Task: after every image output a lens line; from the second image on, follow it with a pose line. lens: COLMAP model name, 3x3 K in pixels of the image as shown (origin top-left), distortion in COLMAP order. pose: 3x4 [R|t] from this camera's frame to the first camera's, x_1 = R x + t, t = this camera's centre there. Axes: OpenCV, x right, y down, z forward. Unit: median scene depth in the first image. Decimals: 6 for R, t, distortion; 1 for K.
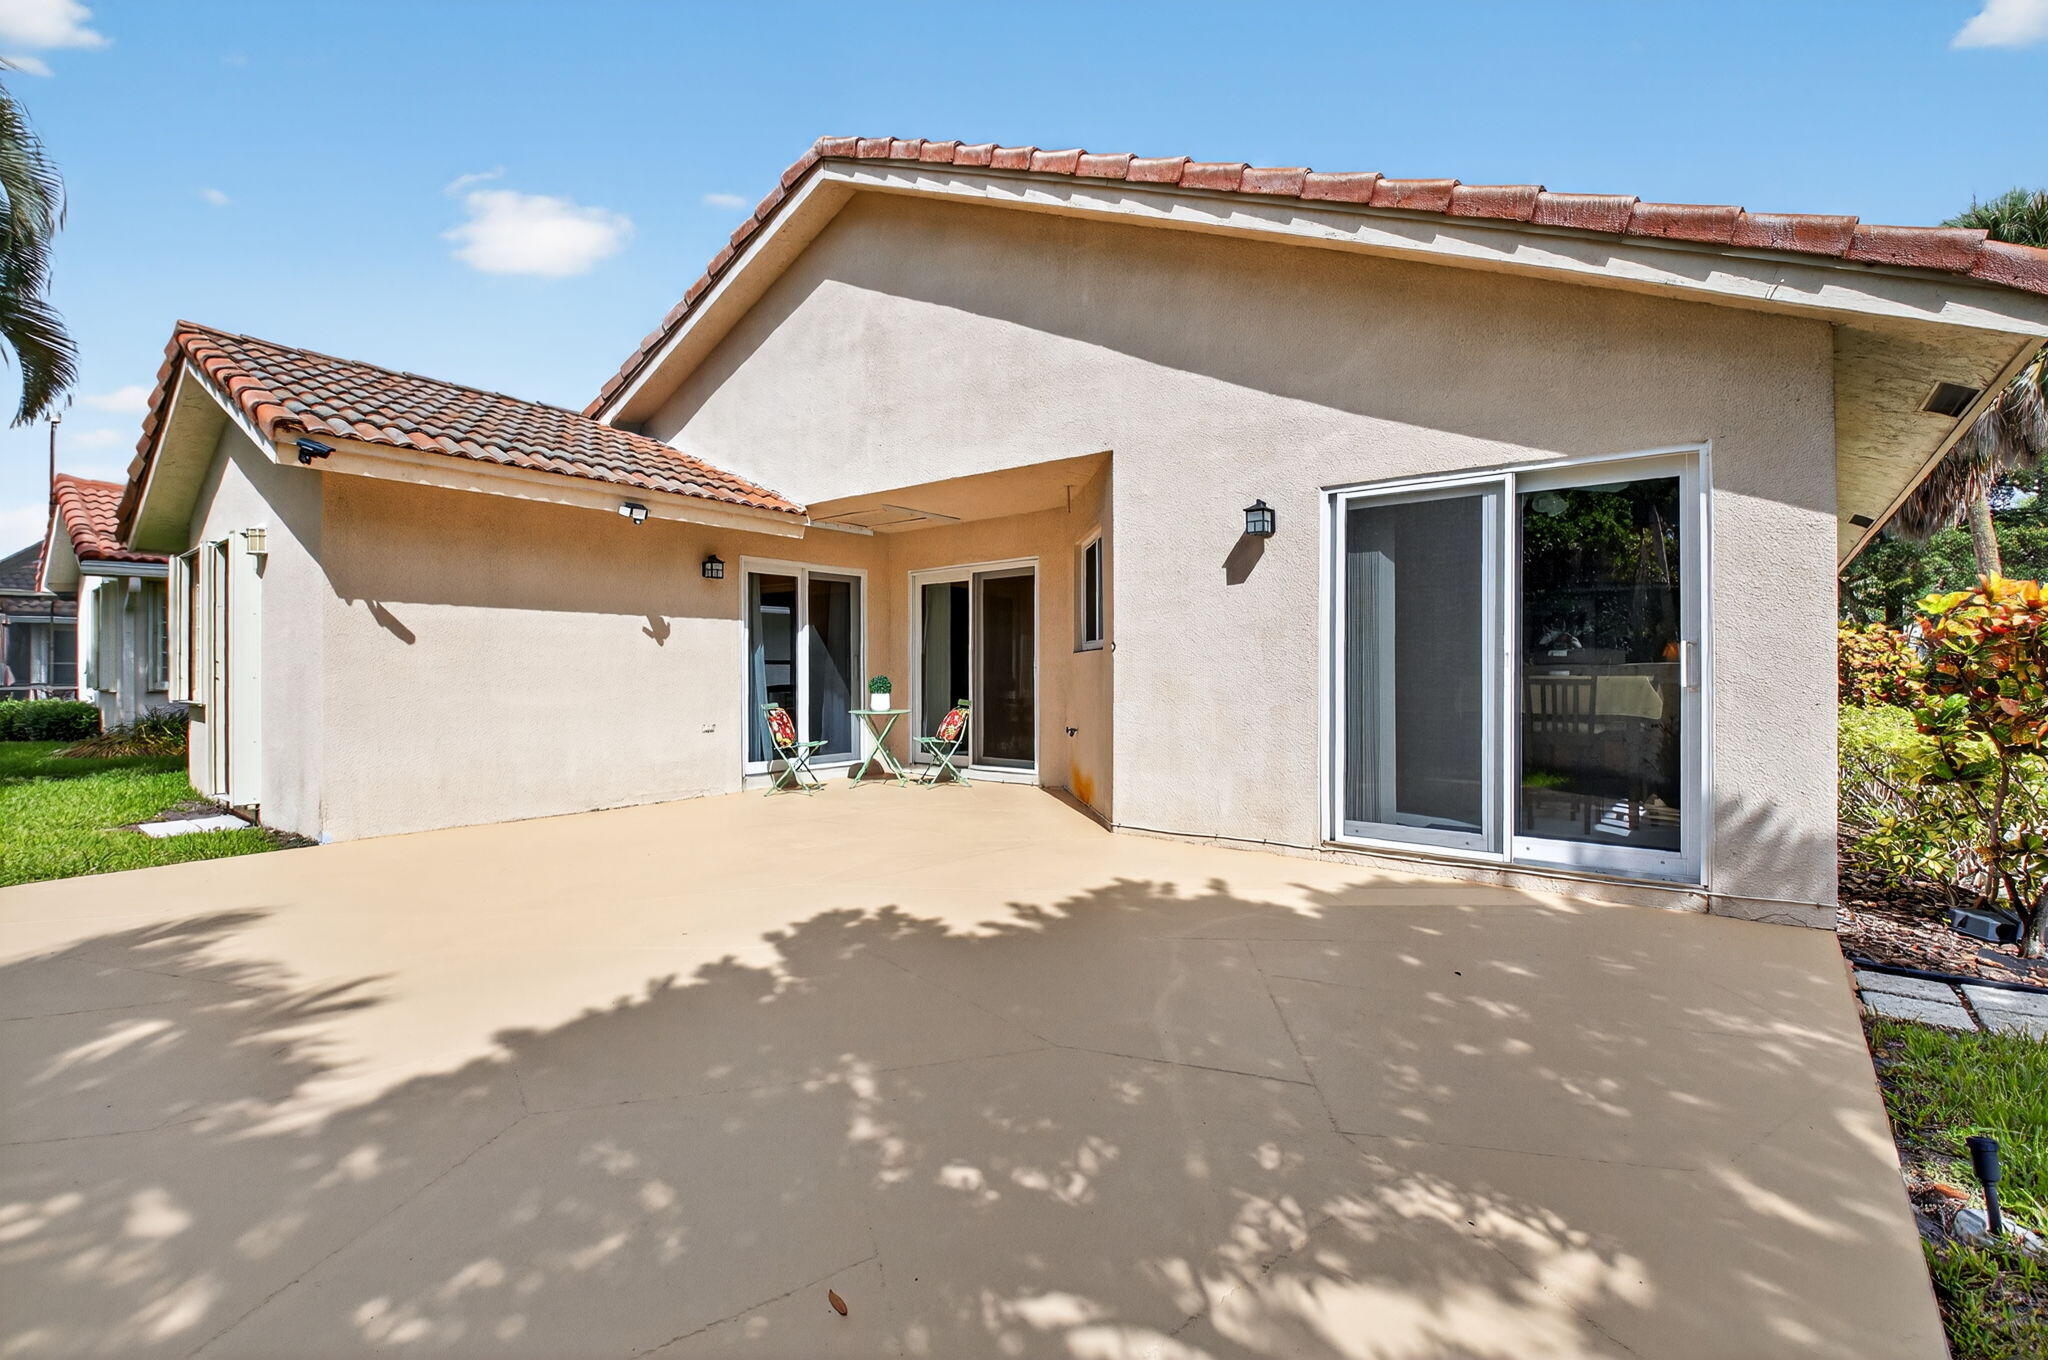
lens RADIAL K [[920.9, 0, 1026.9], [0, 920.9, 674.1], [0, 0, 1]] dist [0.021971, -0.034072]
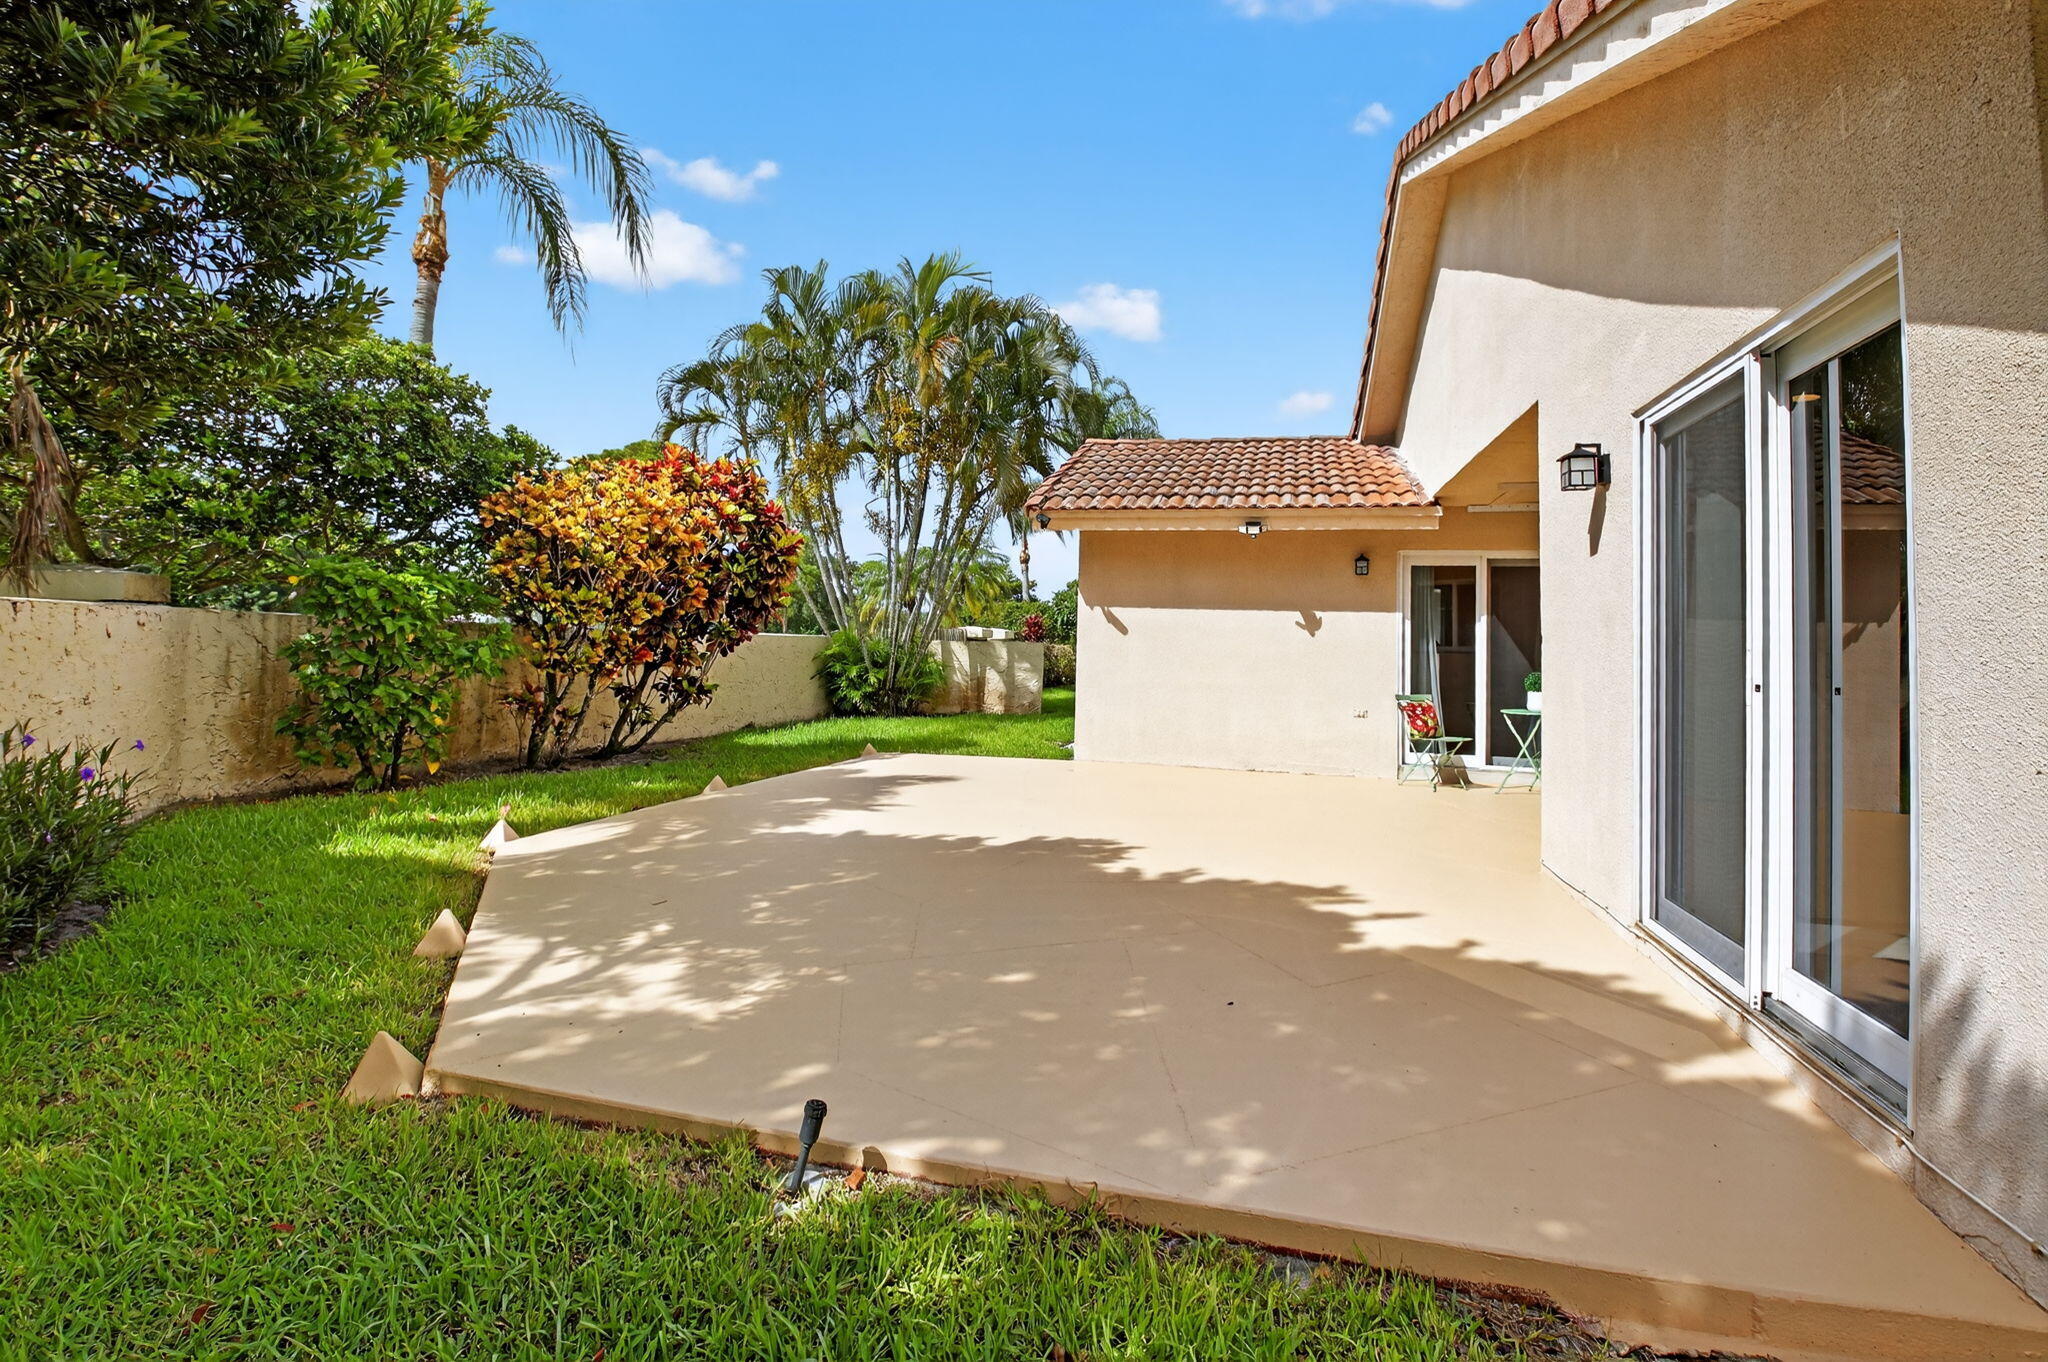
lens RADIAL K [[967.1, 0, 1019.7], [0, 967.1, 622.5], [0, 0, 1]] dist [-0.000878, -0.000135]
pose [[0.372430, -0.011839, -0.927985, 0.658111], [-0.031923, 0.999163, -0.025559, -0.006674], [0.927511, 0.039143, 0.371741, 0.234014]]
